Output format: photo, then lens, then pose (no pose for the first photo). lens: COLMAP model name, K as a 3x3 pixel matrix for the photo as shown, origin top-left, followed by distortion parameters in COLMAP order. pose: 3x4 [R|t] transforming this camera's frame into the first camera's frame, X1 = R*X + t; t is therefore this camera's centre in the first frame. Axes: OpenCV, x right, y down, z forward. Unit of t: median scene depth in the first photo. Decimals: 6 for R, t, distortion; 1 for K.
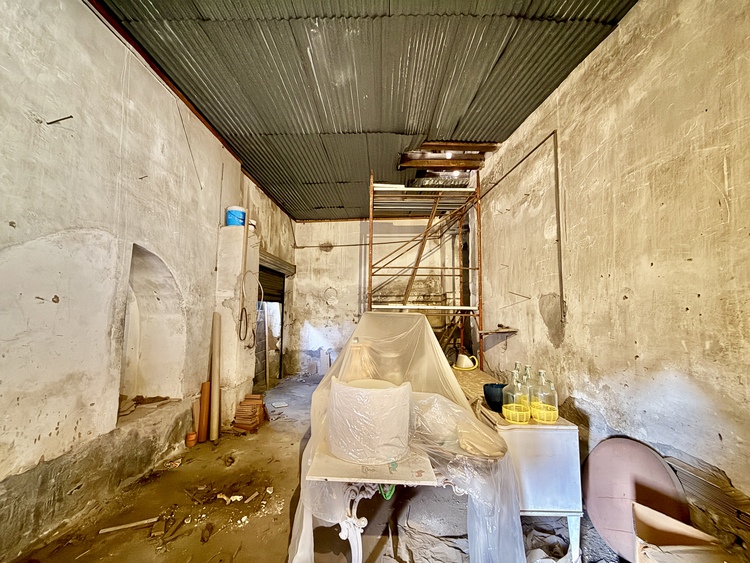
lens RADIAL K [[299.0, 0, 375.0], [0, 299.0, 281.5], [0, 0, 1]] dist [-0.001684, -0.000325]
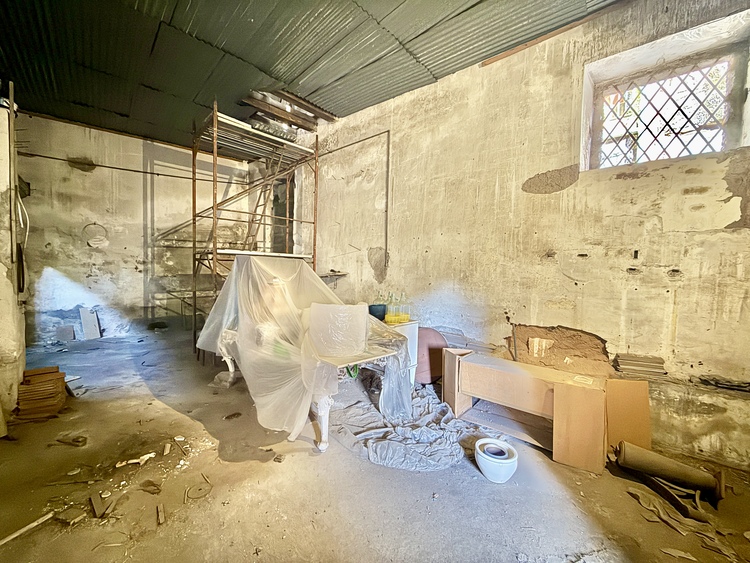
lens RADIAL K [[299.0, 0, 375.0], [0, 299.0, 281.5], [0, 0, 1]] dist [-0.001684, -0.000325]
pose [[0.697362, -0.025941, 0.716249, -0.384697], [-0.087253, 0.988839, 0.120766, 0.025109], [-0.711388, -0.146713, 0.687315, -0.013341]]
